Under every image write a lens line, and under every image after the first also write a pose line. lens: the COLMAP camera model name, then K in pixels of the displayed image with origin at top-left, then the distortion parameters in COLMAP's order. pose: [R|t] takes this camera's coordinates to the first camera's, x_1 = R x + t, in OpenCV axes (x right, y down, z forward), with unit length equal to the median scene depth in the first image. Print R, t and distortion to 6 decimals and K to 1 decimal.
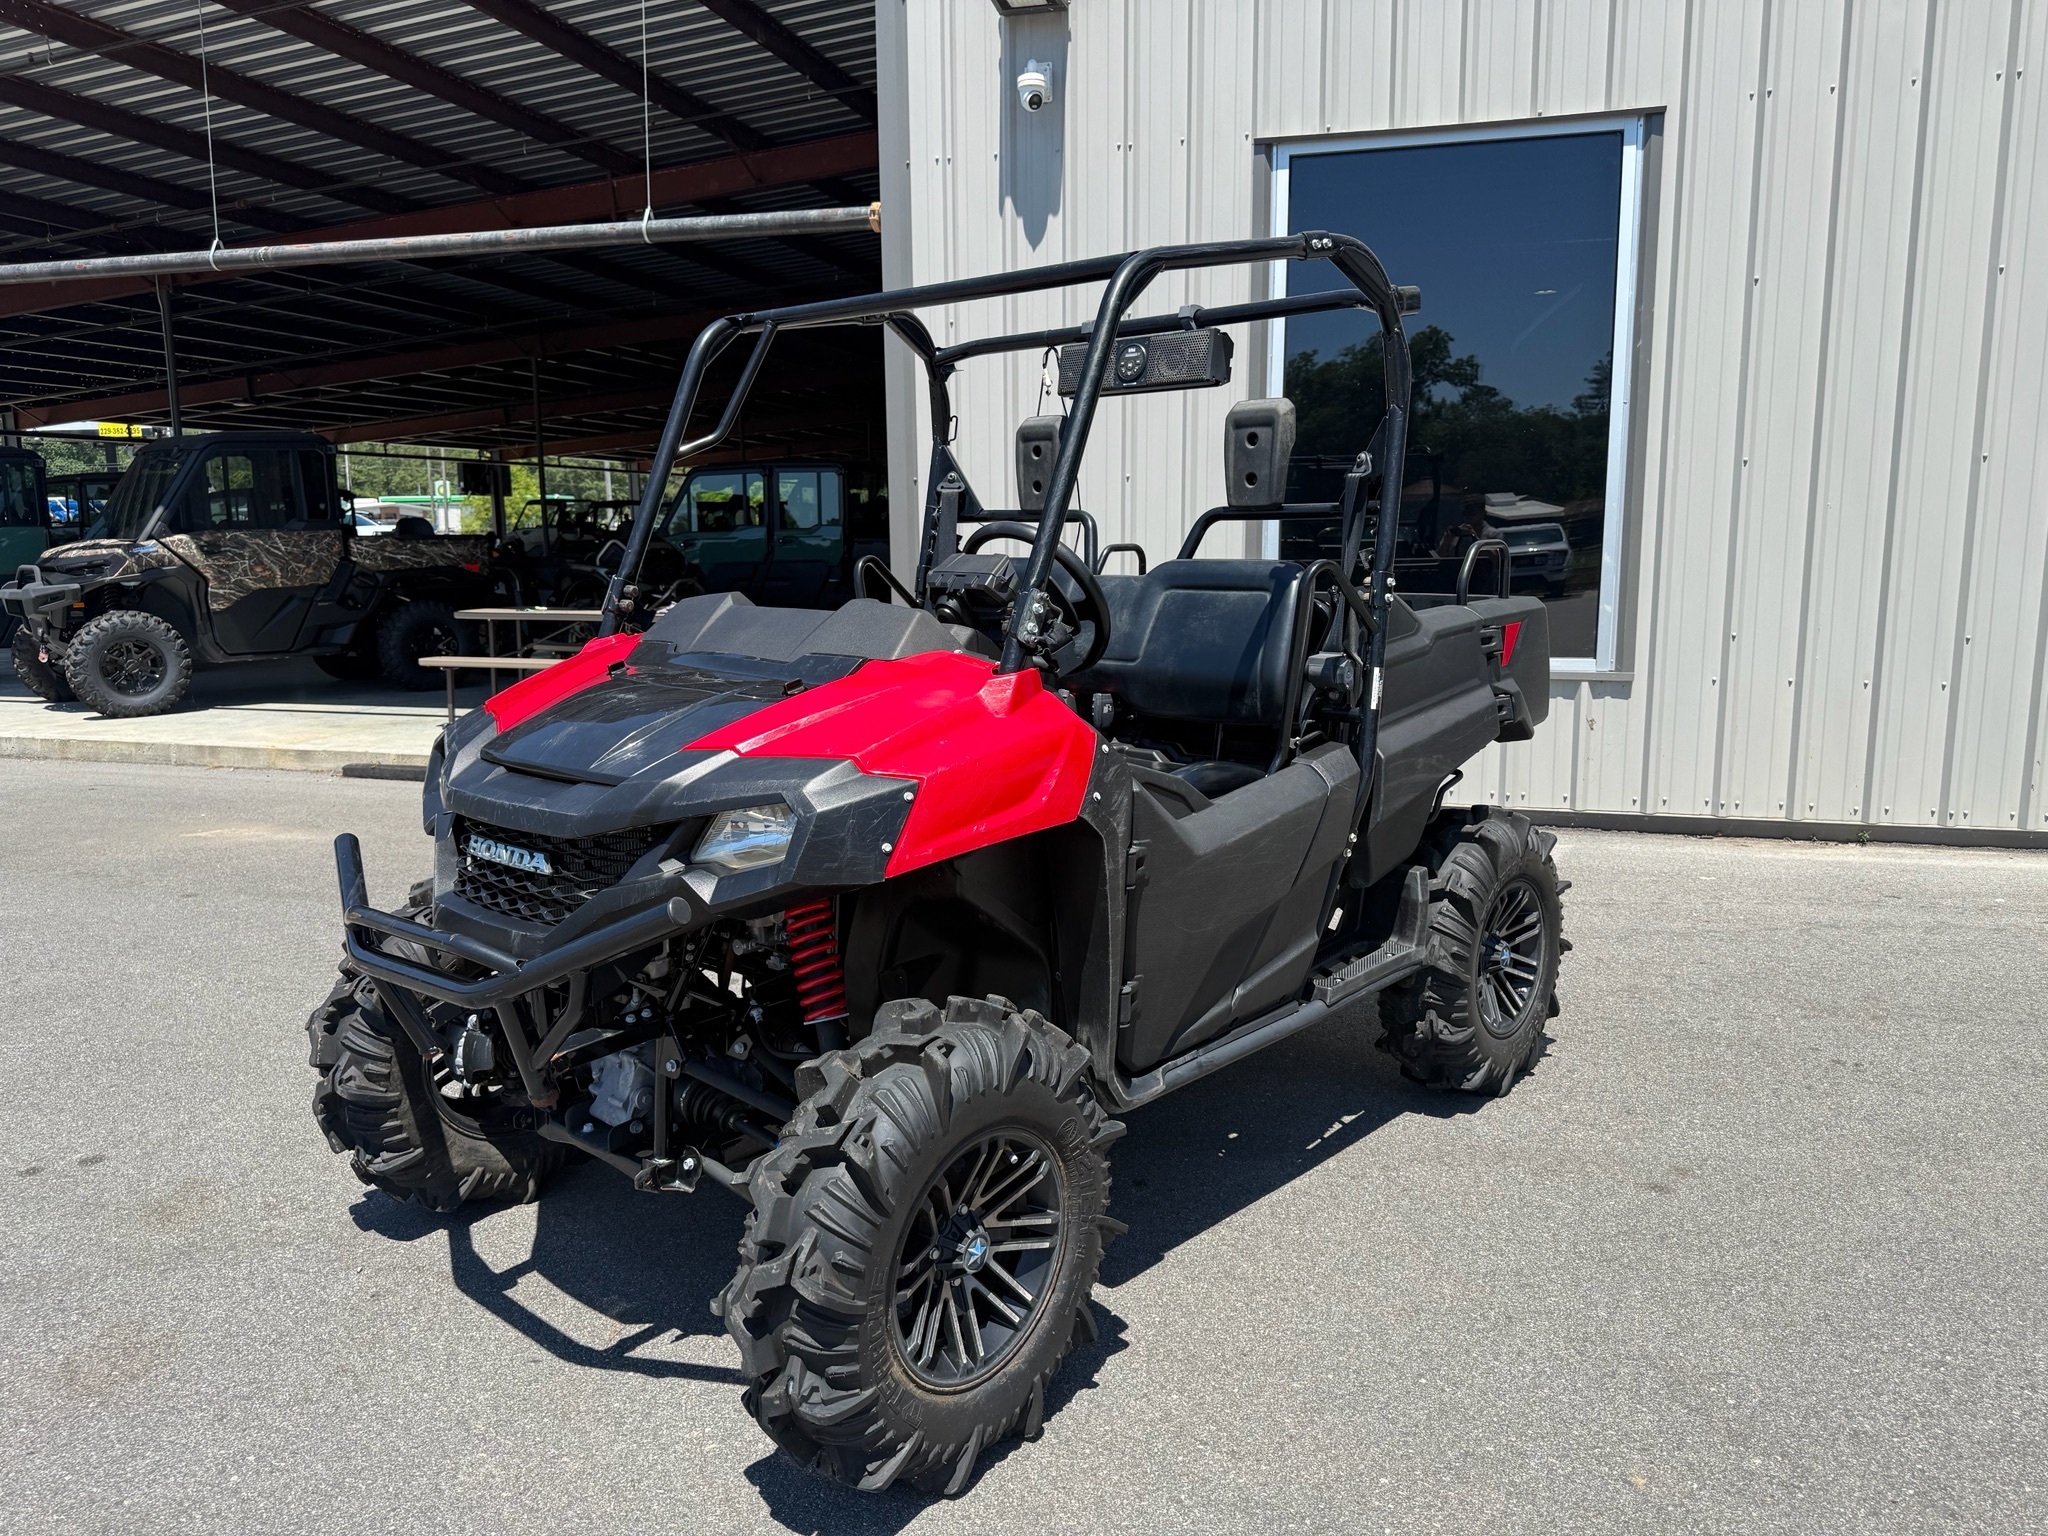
lens RADIAL K [[1407.5, 0, 1025.6], [0, 1407.5, 776.2], [0, 0, 1]] dist [0.034283, -0.049004]
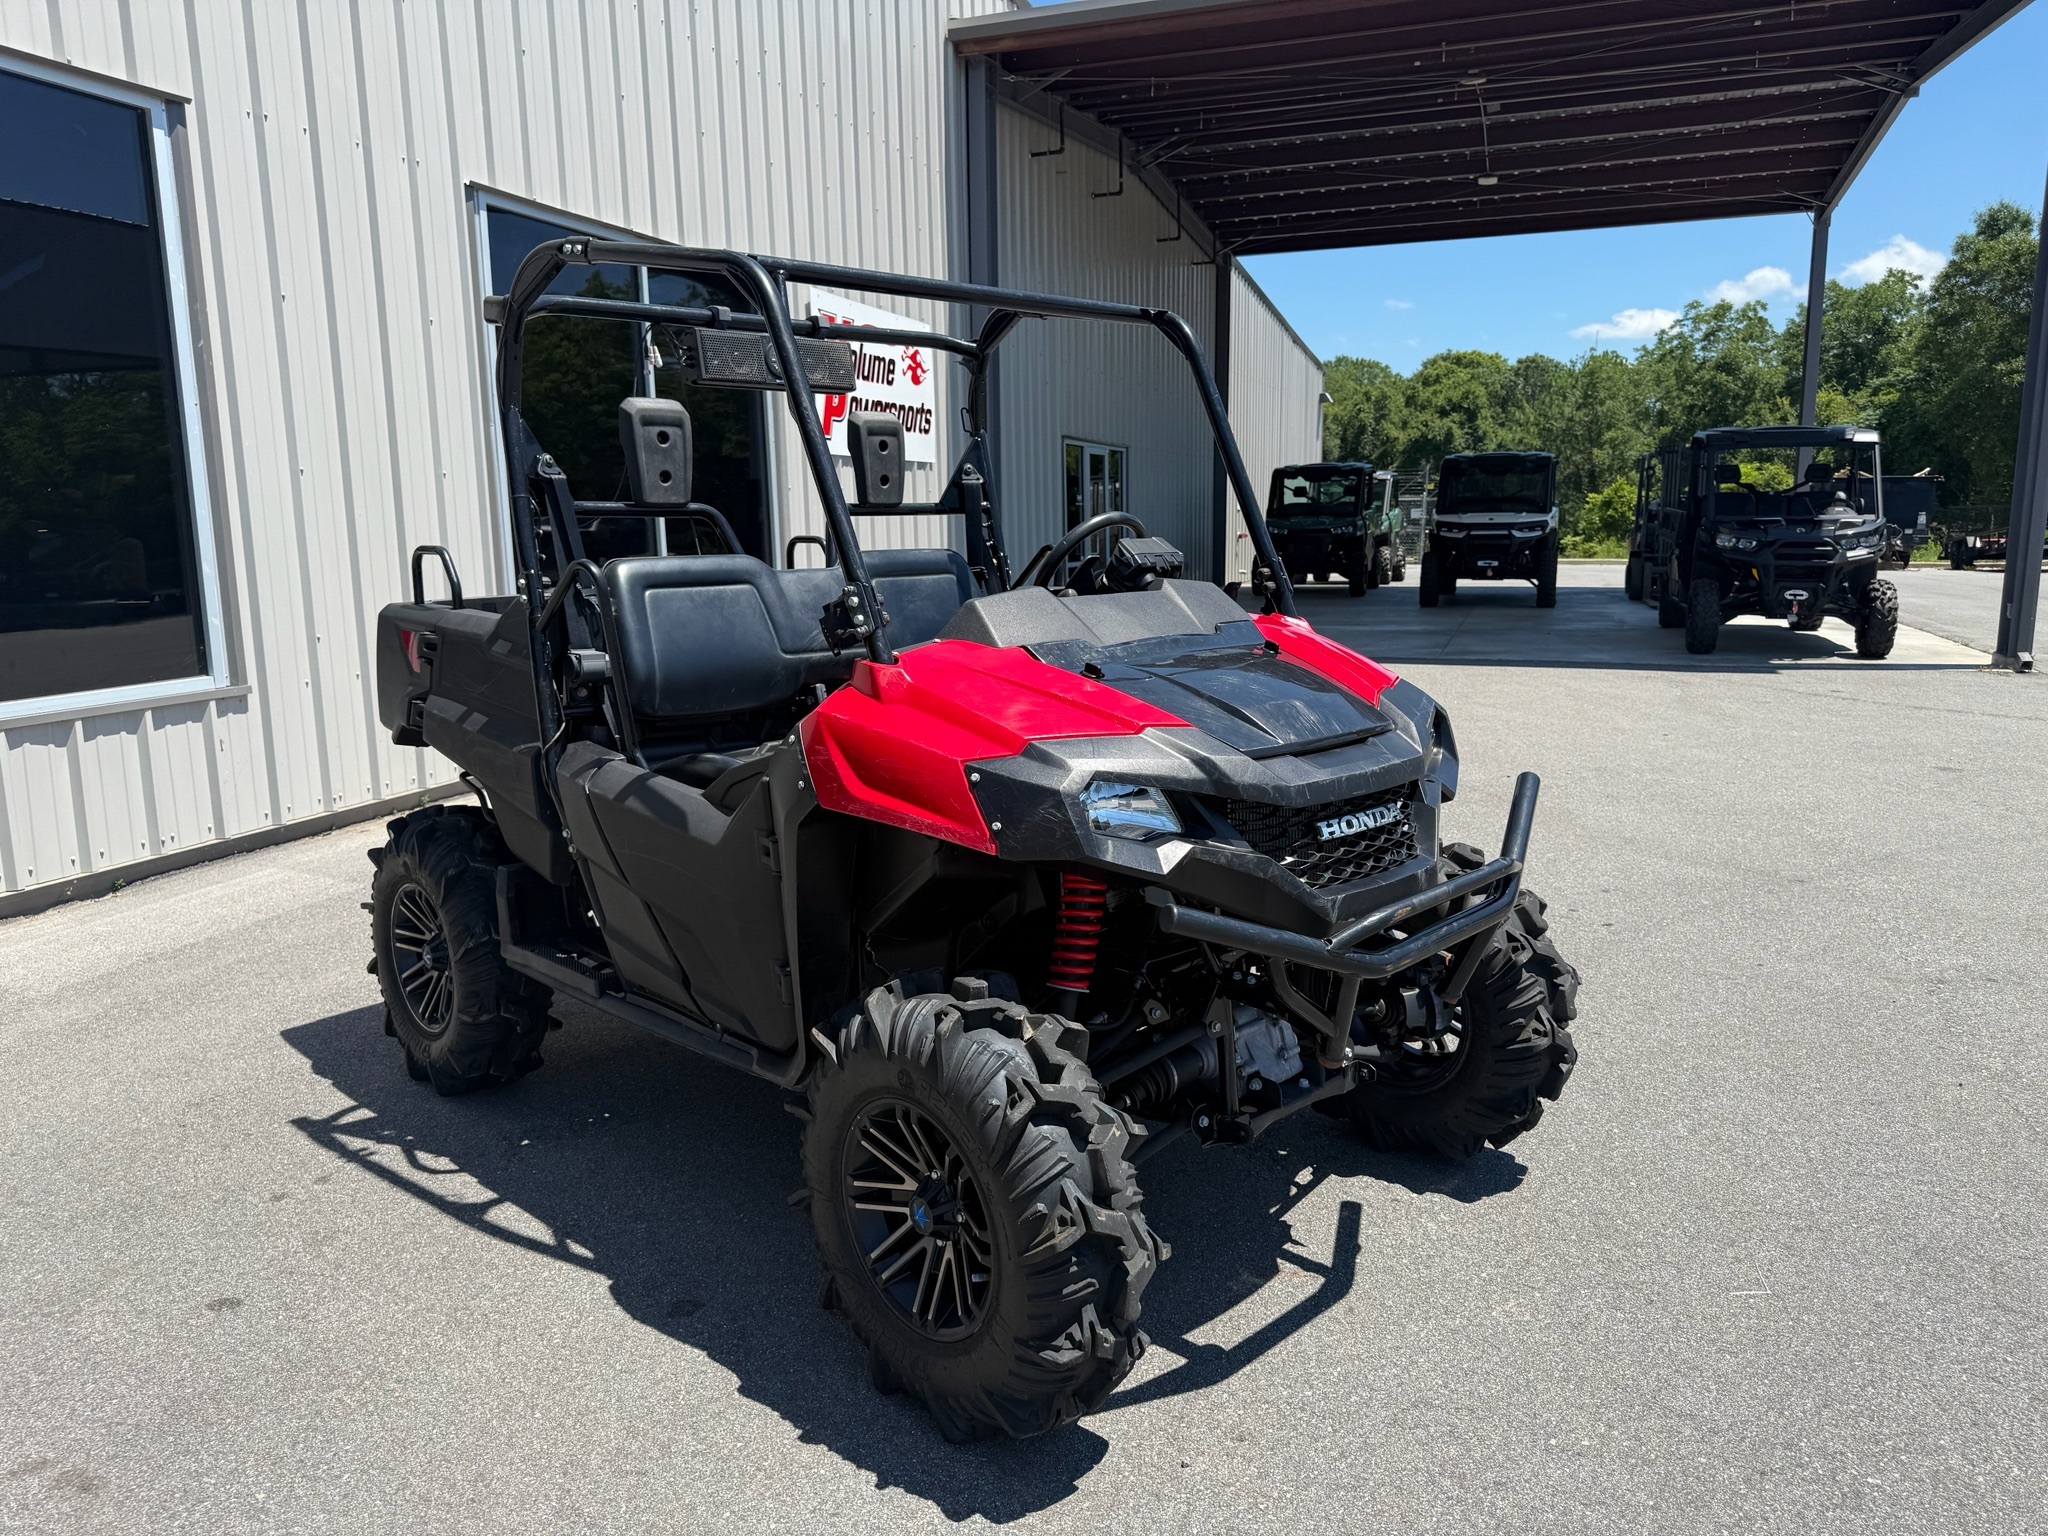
lens RADIAL K [[1447.9, 0, 1026.8], [0, 1447.9, 763.2], [0, 0, 1]] dist [0.003807, -0.028841]
pose [[0.064385, -0.160451, 0.984942, -1.007356], [0.184555, 0.971879, 0.146259, -0.133715], [-0.980711, 0.172359, 0.092186, 0.794207]]
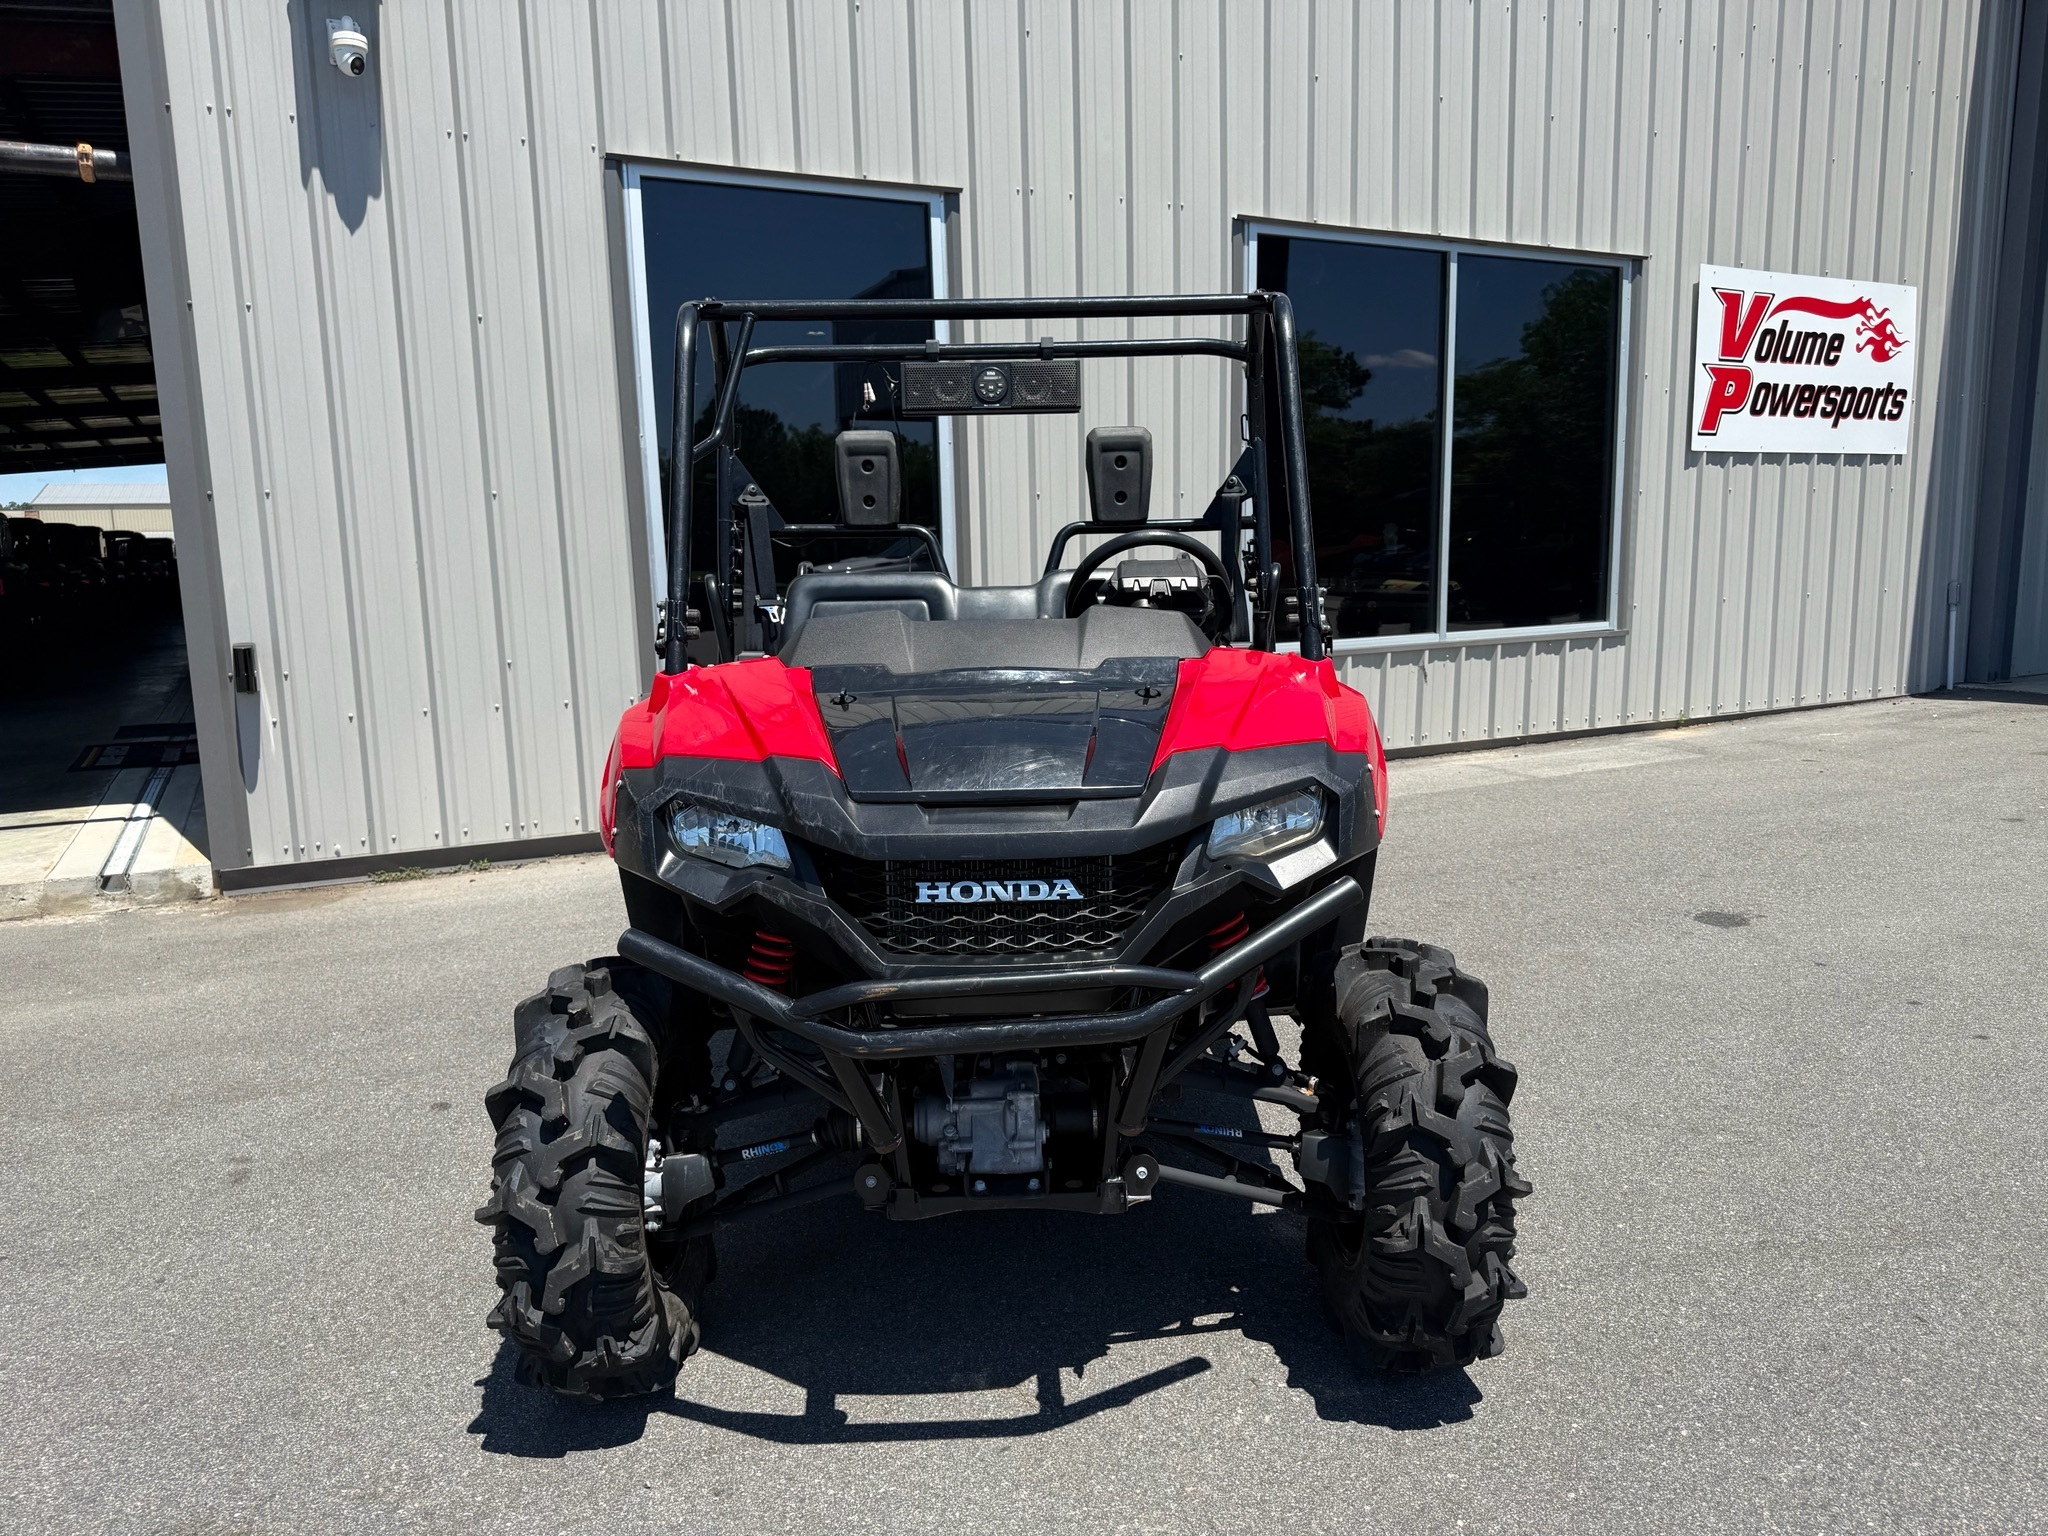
lens RADIAL K [[1451.7, 0, 1022.3], [0, 1451.7, 763.0], [0, 0, 1]] dist [-0.003049, 0.001568]
pose [[0.732899, -0.110020, 0.671383, -0.683943], [0.131561, 0.991130, 0.018801, -0.030130], [-0.667496, 0.074548, 0.740872, 0.198382]]
